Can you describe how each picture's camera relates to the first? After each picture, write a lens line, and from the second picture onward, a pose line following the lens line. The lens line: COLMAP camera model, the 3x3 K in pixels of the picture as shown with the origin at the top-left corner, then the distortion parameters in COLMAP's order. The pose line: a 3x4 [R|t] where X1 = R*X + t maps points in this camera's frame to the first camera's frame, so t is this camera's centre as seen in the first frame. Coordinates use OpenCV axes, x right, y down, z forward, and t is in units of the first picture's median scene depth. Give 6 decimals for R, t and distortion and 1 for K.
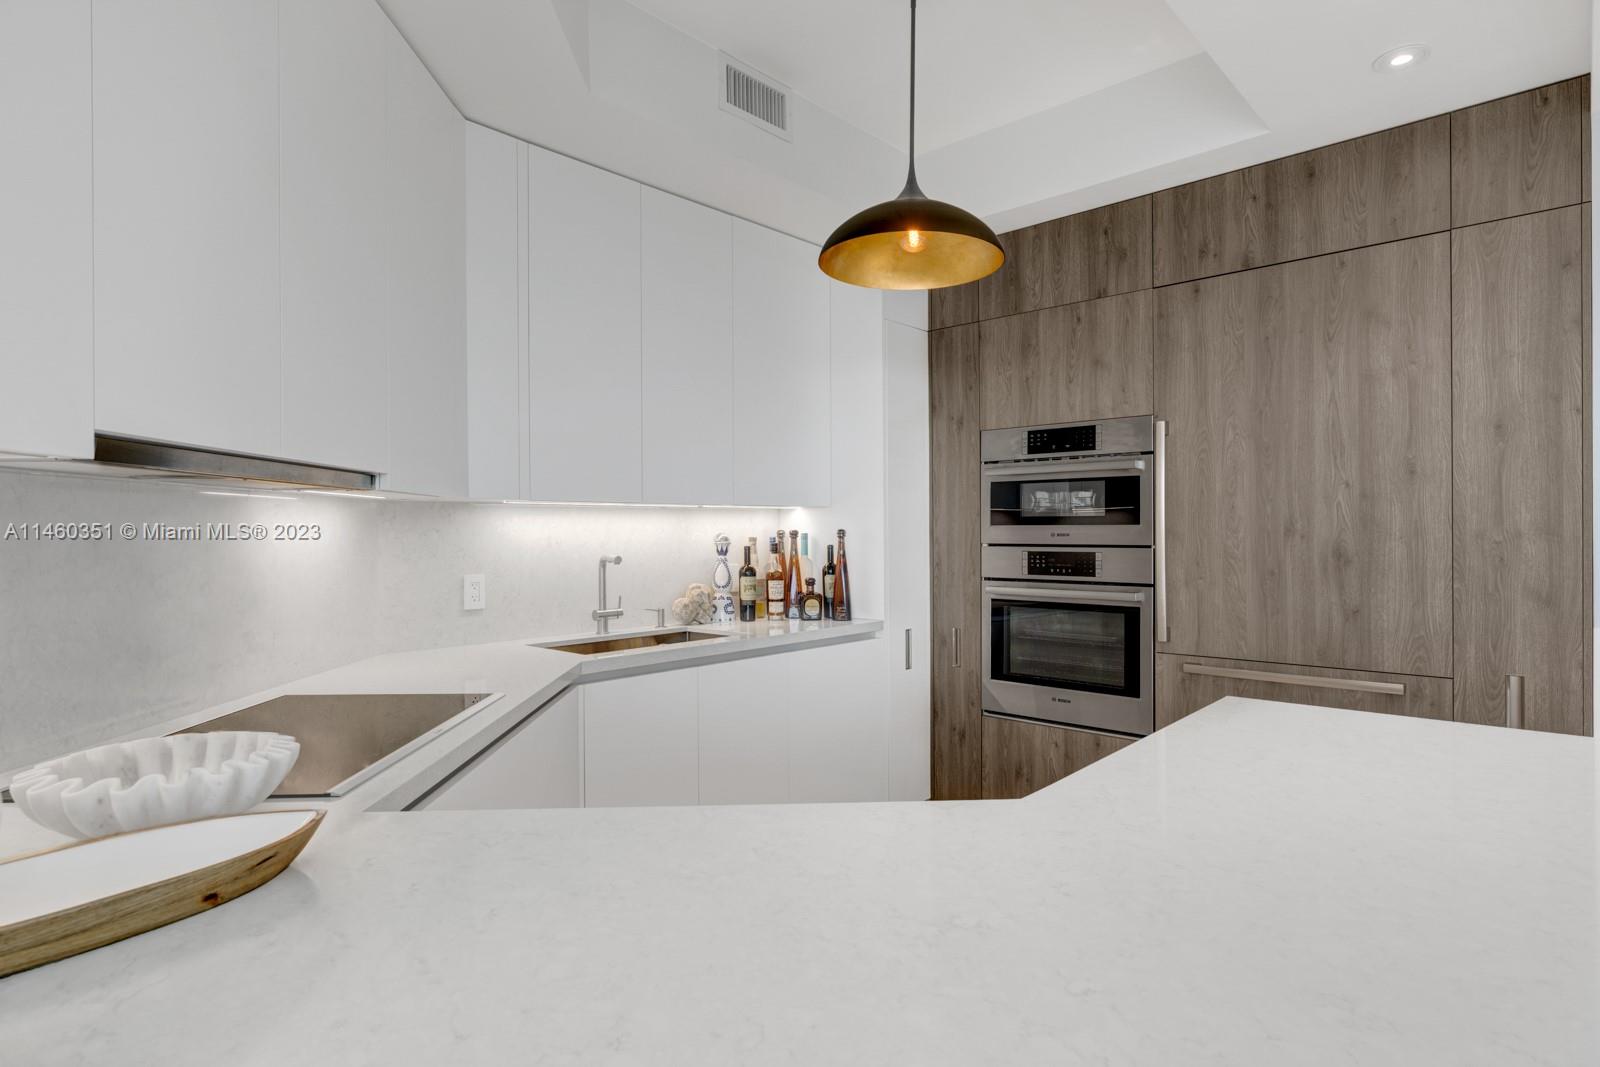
lens RADIAL K [[846.5, 0, 804.5], [0, 846.5, 529.0], [0, 0, 1]] dist [0.009104, -0.003544]
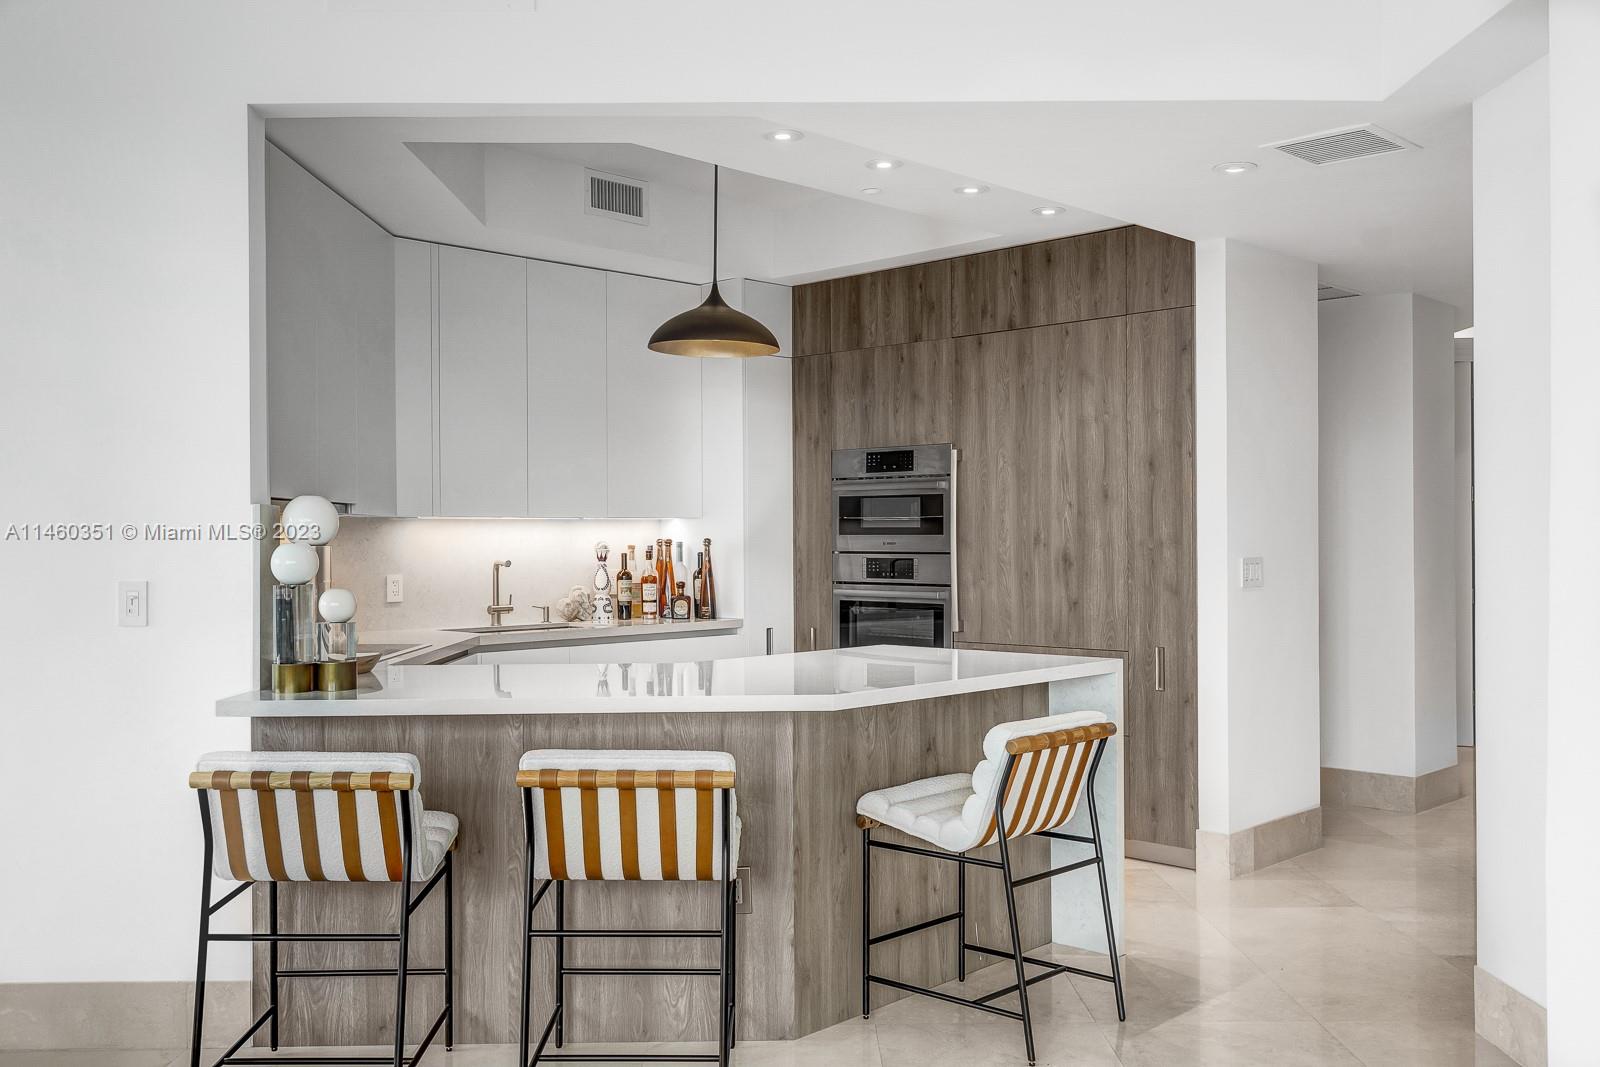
lens RADIAL K [[1433.3, 0, 795.2], [0, 1433.3, 536.7], [0, 0, 1]] dist [0.029468, 0.002075]
pose [[0.999374, 0.000634, -0.035381, 0.262774], [-0.000541, 0.999996, 0.002622, -0.007943], [0.035383, -0.002602, 0.999370, -1.040146]]
